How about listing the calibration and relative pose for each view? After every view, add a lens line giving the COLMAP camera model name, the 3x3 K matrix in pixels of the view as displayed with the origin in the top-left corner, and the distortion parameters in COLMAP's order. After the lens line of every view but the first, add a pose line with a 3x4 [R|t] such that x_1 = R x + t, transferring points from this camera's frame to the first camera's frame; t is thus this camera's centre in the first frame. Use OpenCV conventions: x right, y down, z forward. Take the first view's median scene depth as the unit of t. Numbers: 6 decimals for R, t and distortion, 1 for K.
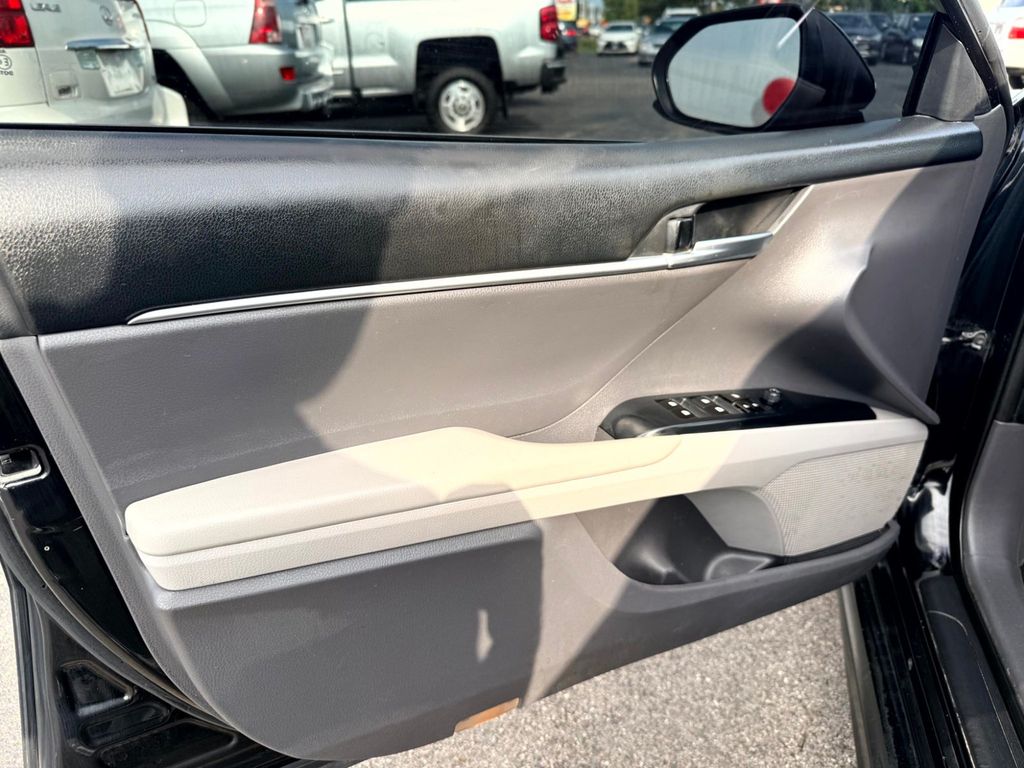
lens RADIAL K [[720.0, 0, 512.0], [0, 720.0, 384.0], [0, 0, 1]] dist [0.132017, -0.202643]
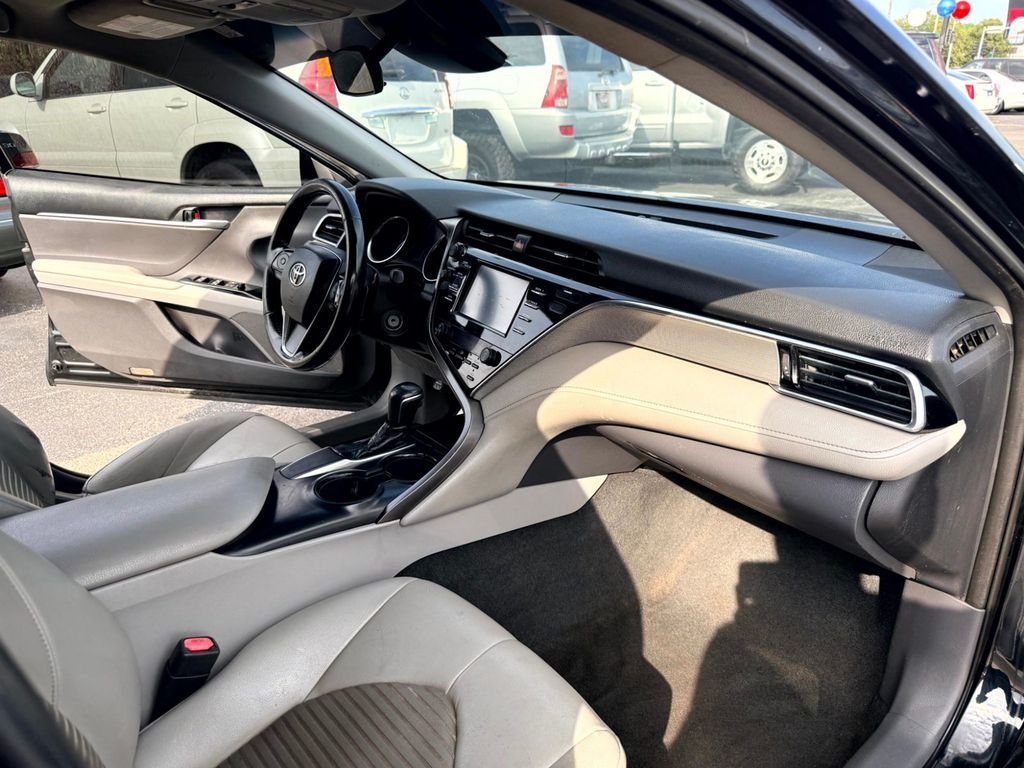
lens RADIAL K [[729.6, 0, 512.0], [0, 729.6, 384.0], [0, 0, 1]] dist [0.058934, -0.059227]
pose [[0.829952, 0.221985, -0.511763, 0.377040], [-0.247291, 0.968752, 0.019166, 0.009691], [0.500026, 0.110648, 0.858913, -0.111633]]
